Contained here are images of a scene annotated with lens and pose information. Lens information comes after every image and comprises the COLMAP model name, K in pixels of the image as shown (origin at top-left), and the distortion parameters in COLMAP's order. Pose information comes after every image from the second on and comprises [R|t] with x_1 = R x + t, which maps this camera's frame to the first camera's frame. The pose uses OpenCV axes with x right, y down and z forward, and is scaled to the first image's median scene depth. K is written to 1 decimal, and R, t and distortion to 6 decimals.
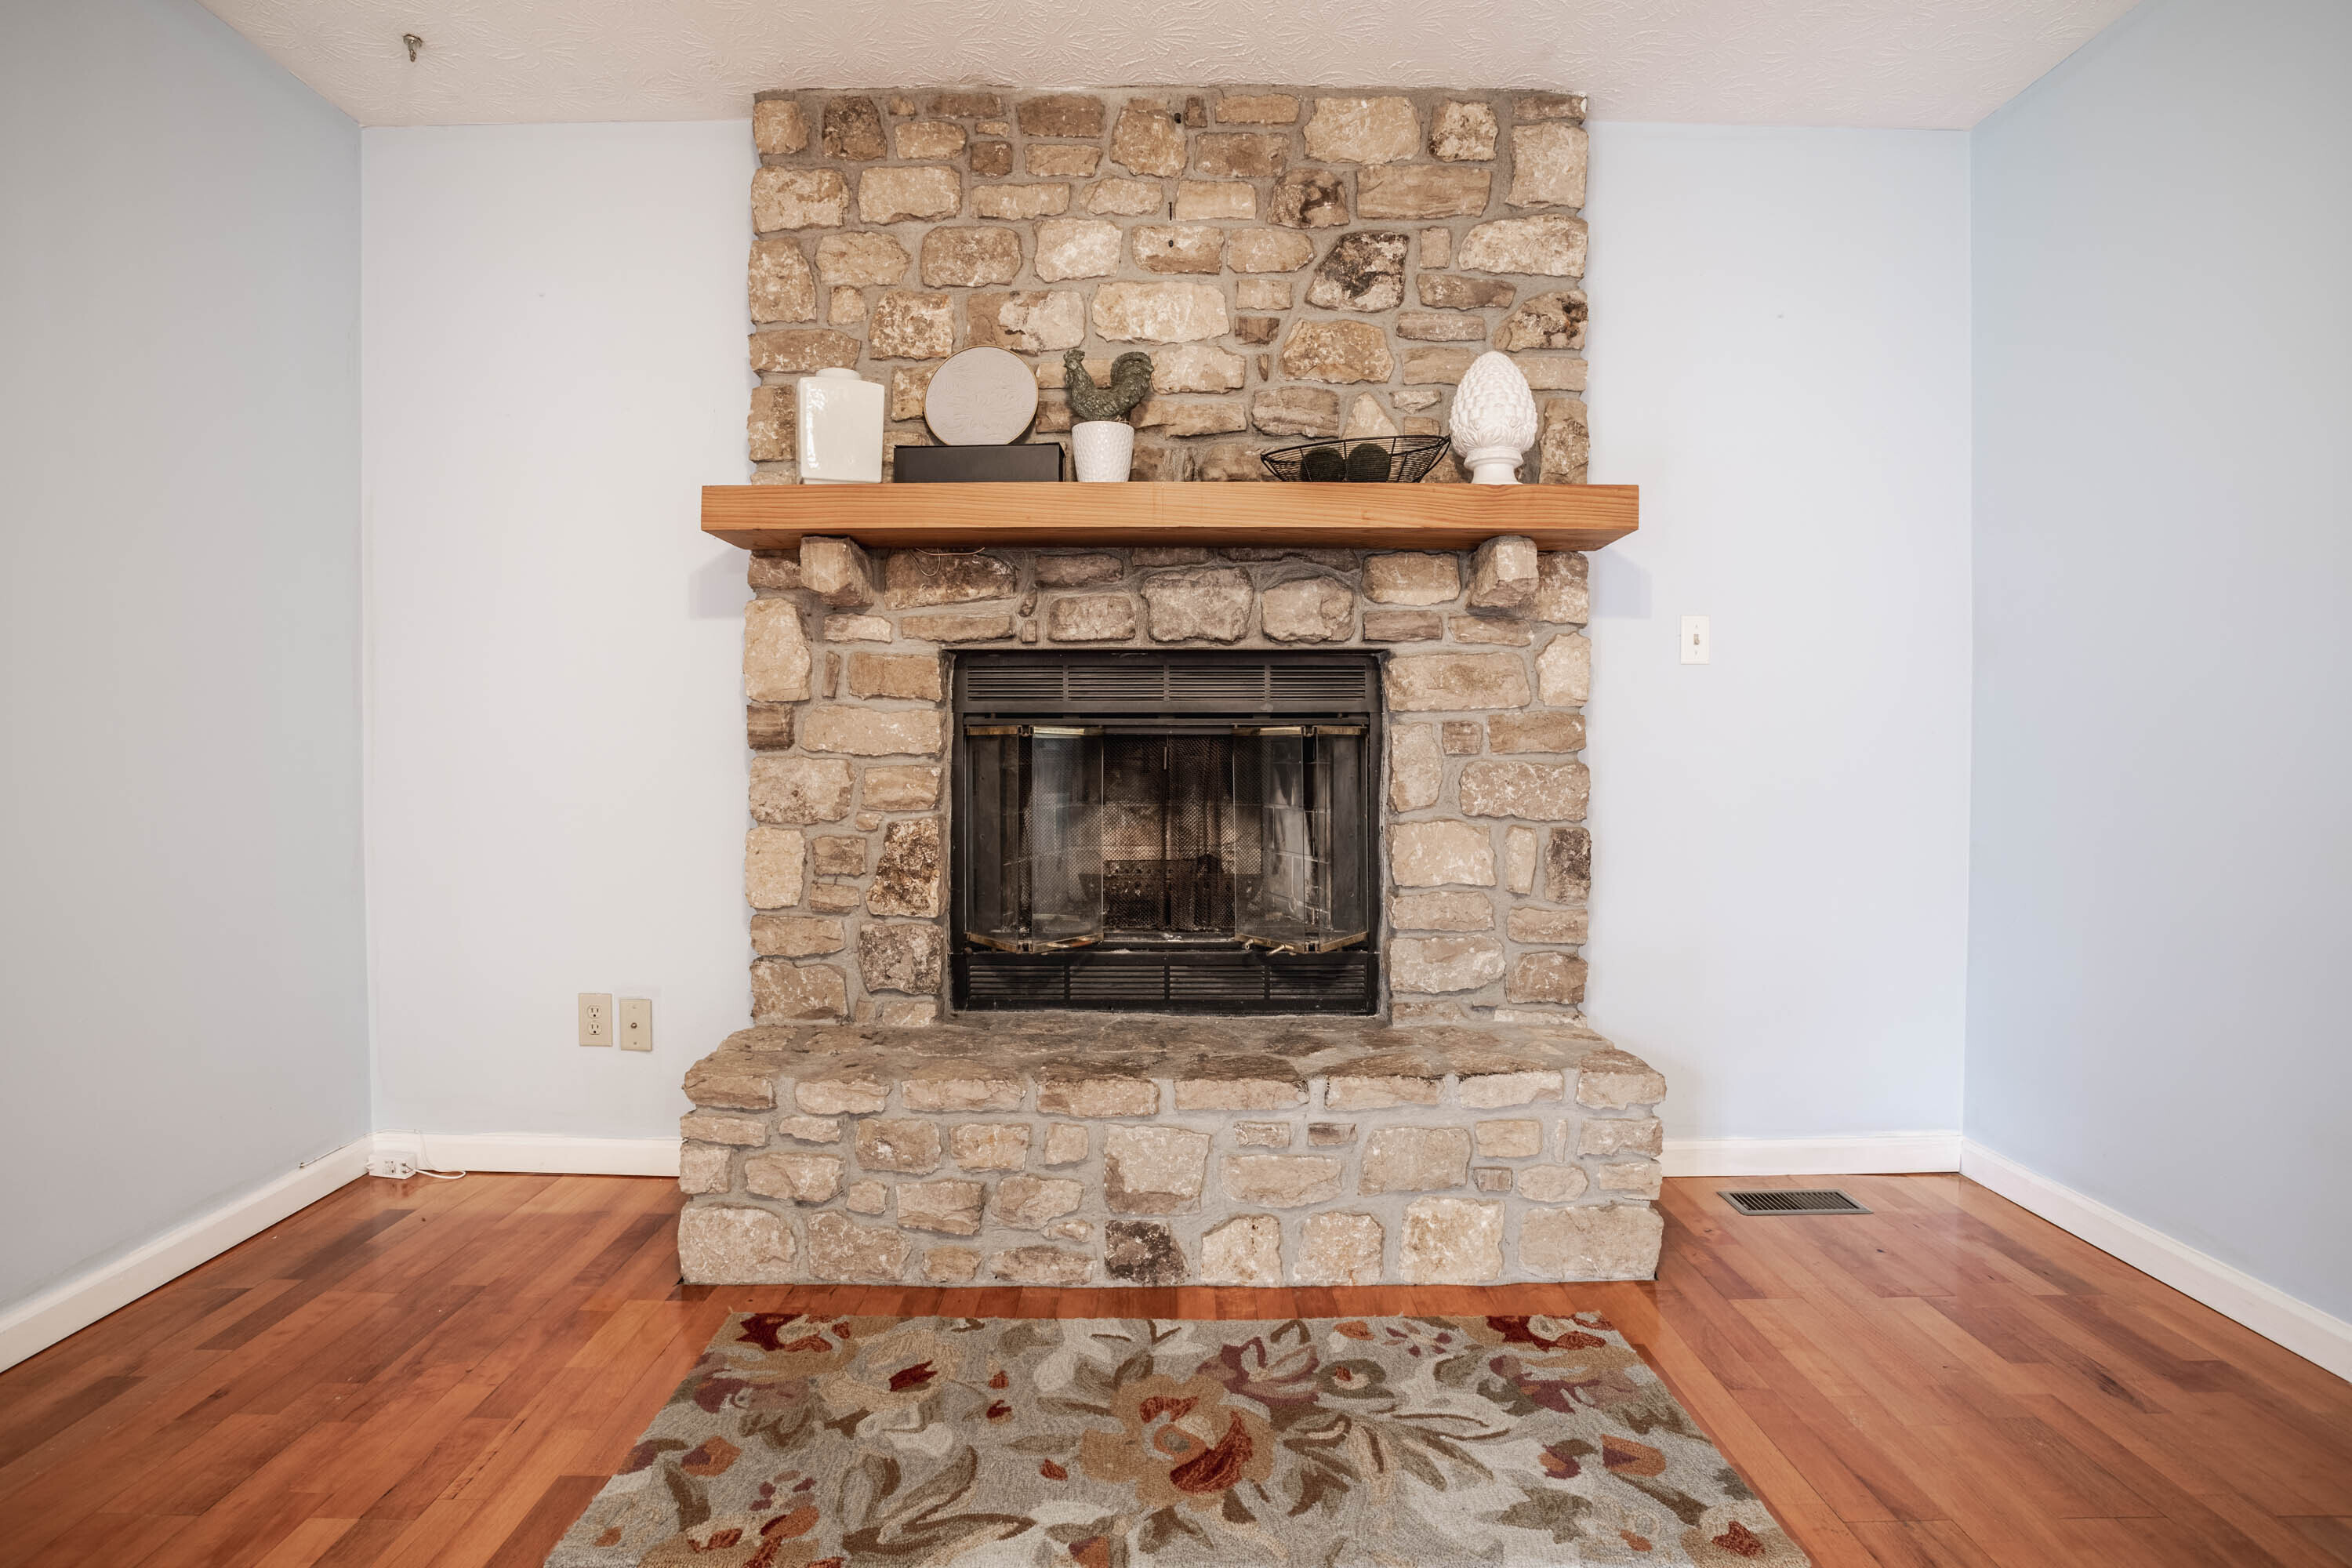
lens RADIAL K [[1159.4, 0, 1171.9], [0, 1159.4, 778.3], [0, 0, 1]] dist [-0.084207, 0.042818]
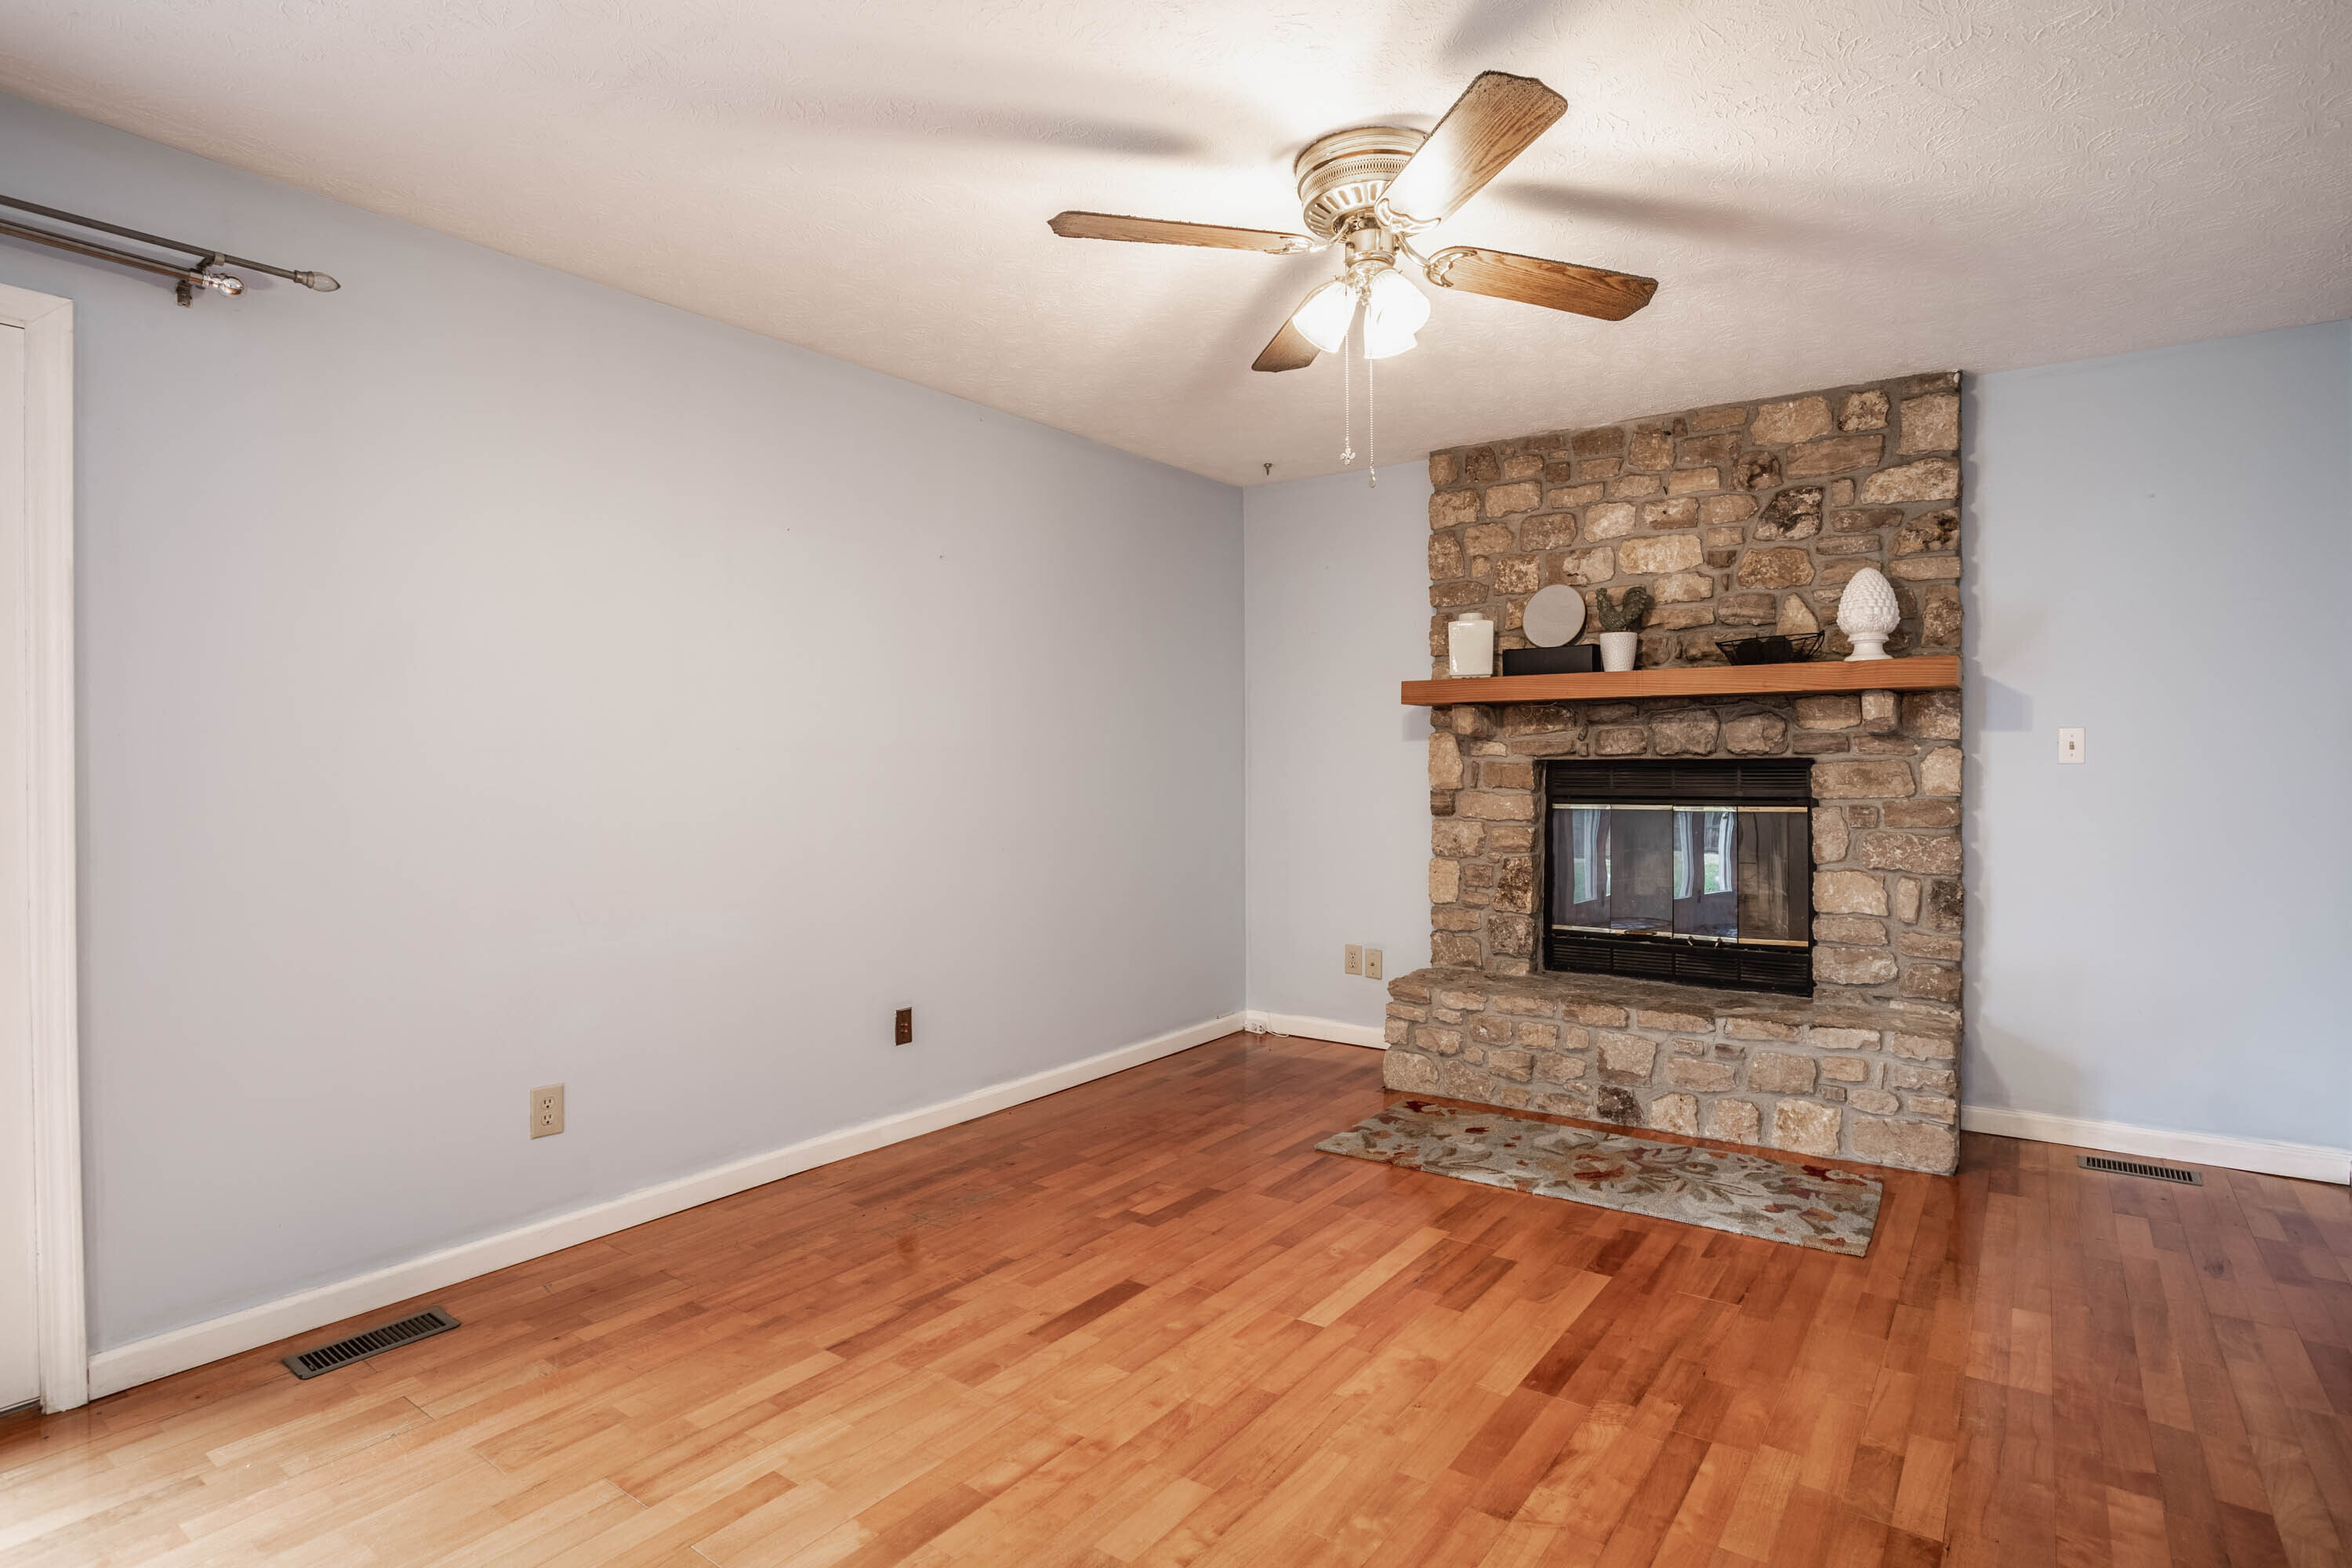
lens RADIAL K [[1159.4, 0, 1171.9], [0, 1159.4, 778.3], [0, 0, 1]] dist [-0.084207, 0.042818]
pose [[0.791971, -0.000960, -0.610557, 0.438832], [-0.009660, 0.999854, -0.014101, -0.055791], [0.610482, 0.017066, 0.791846, -0.727147]]
